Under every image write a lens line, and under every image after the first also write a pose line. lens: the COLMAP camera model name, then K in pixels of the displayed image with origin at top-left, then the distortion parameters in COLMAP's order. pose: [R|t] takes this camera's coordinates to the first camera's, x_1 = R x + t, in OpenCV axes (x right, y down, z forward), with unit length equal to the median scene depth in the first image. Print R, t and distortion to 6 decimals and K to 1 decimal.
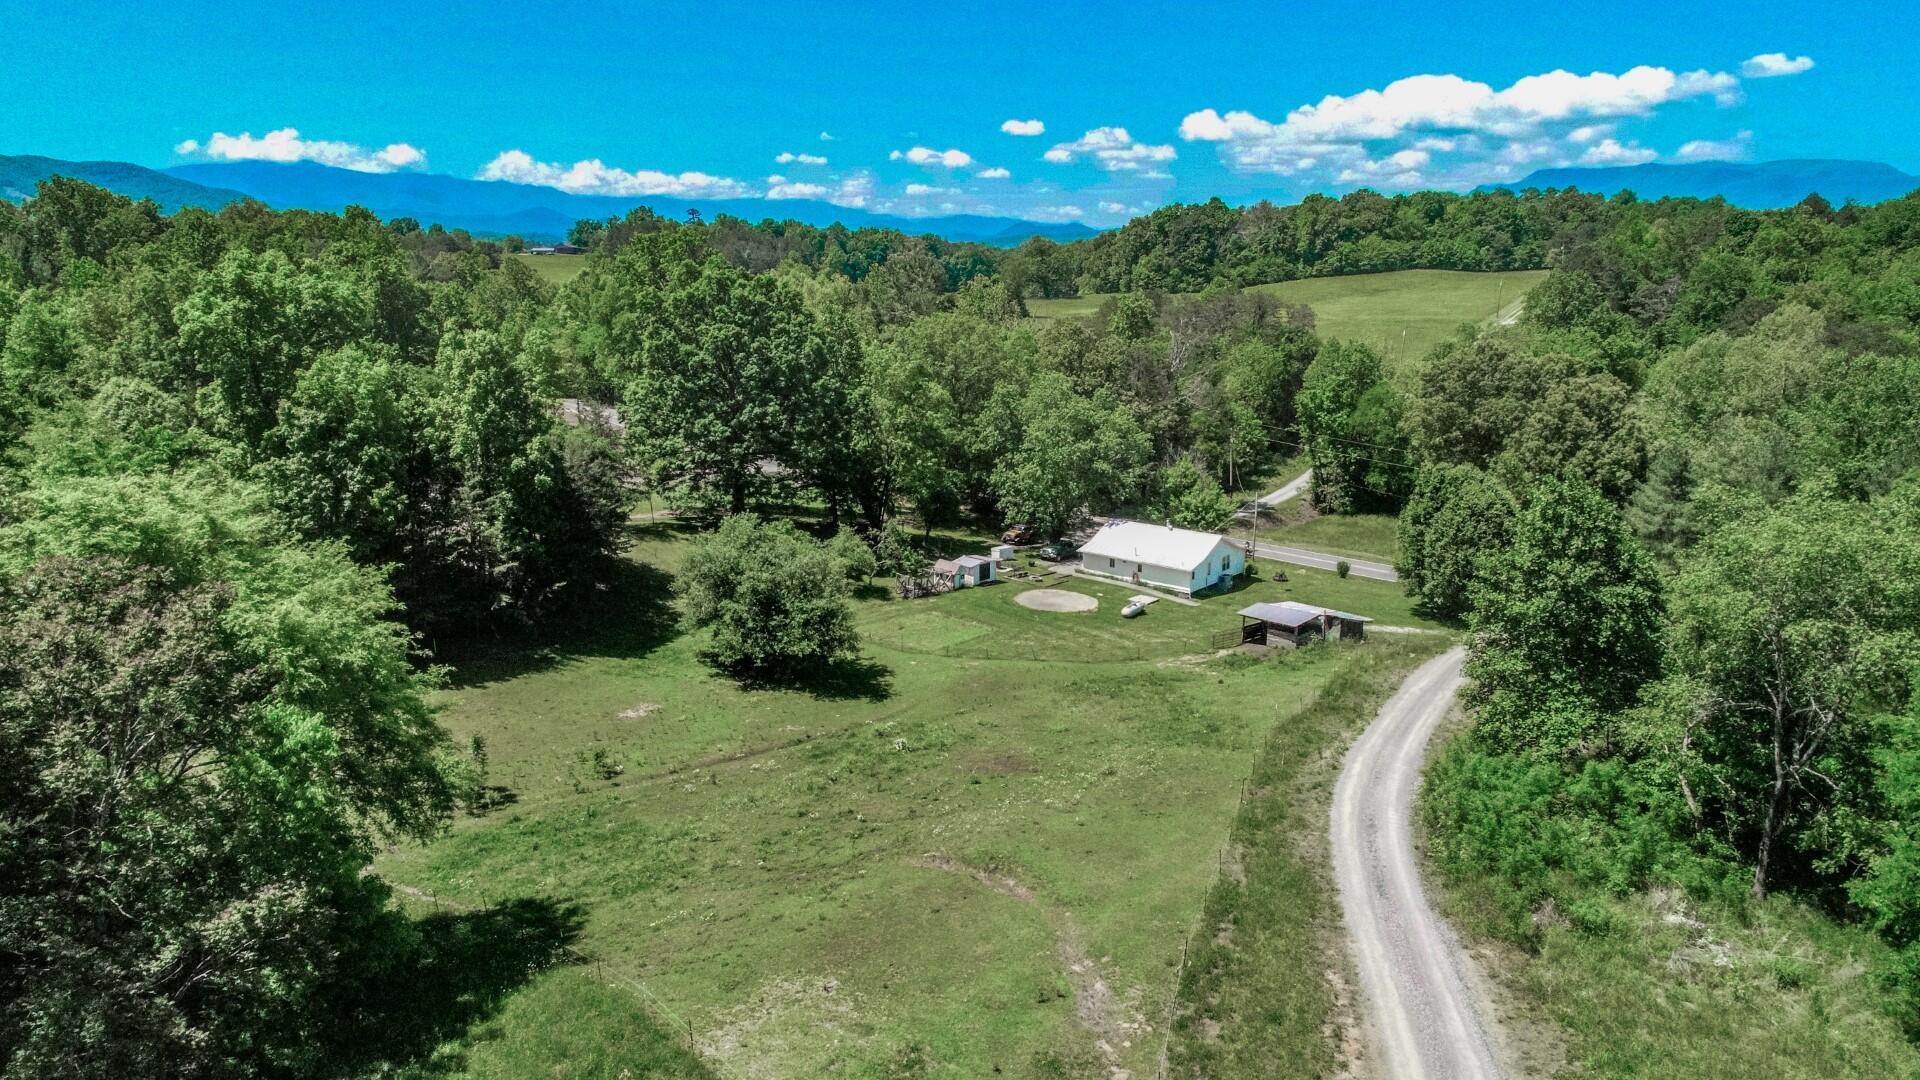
lens RADIAL K [[1282.0, 0, 954.6], [0, 1282.0, 536.9], [0, 0, 1]] dist [-0.004578, -0.001734]
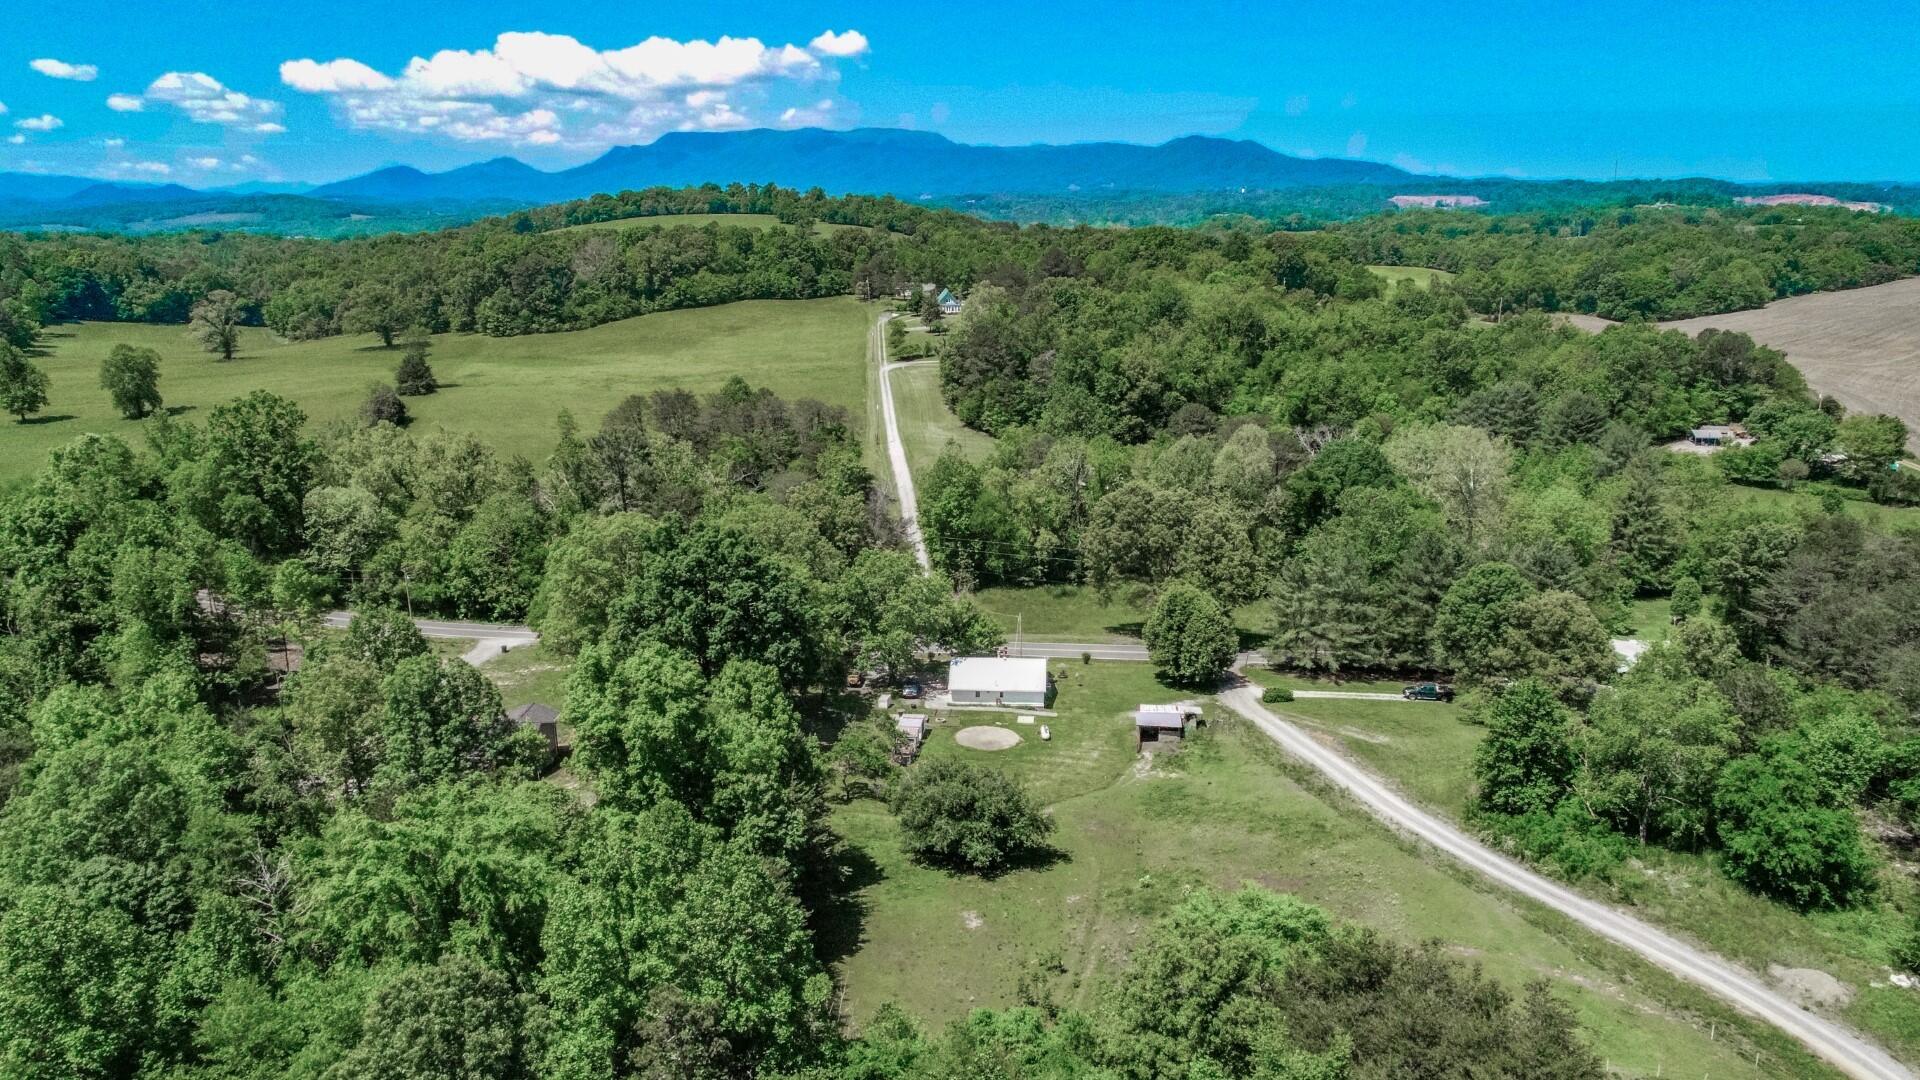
lens RADIAL K [[1281.5, 0, 944.6], [0, 1281.5, 541.4], [0, 0, 1]] dist [-0.025328, 0.002690]
pose [[0.813139, -0.159929, 0.559668, -0.601639], [0.140514, 0.987010, 0.077894, -0.236011], [-0.564855, 0.015303, 0.825048, -0.088210]]
